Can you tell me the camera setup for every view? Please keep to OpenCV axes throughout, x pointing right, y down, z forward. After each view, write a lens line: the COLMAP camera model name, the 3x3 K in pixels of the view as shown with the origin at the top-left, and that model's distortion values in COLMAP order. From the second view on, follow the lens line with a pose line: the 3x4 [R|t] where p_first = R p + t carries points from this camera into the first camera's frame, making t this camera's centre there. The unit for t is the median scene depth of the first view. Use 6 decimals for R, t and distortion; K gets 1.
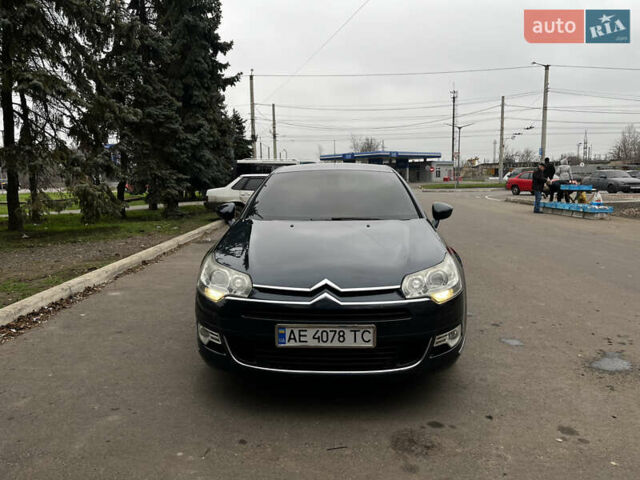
lens RADIAL K [[484.7, 0, 319.9], [0, 484.7, 241.2], [0, 0, 1]] dist [0.058232, -0.080892]
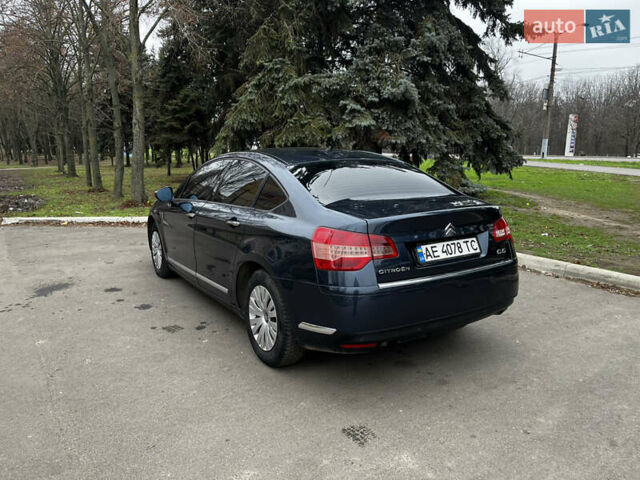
lens RADIAL K [[484.7, 0, 323.5], [0, 484.7, 241.6], [0, 0, 1]] dist [0.058232, -0.080892]
pose [[-0.815769, 0.123981, -0.564933, 0.061096], [-0.062591, 0.952094, 0.299331, -0.032494], [0.574981, 0.279545, -0.768929, 0.214098]]
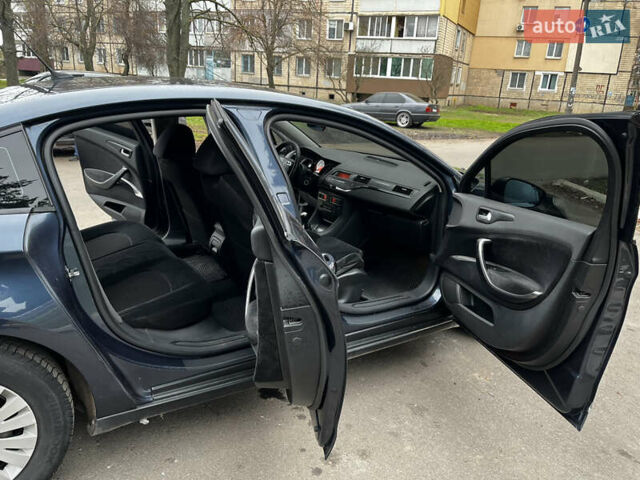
lens RADIAL K [[484.7, 0, 320.1], [0, 484.7, 239.9], [0, 0, 1]] dist [0.058232, -0.080892]
pose [[-0.597859, -0.262946, 0.757248, -0.054859], [0.056594, 0.928465, 0.367082, -0.022692], [-0.799601, 0.262319, -0.540210, 0.147703]]
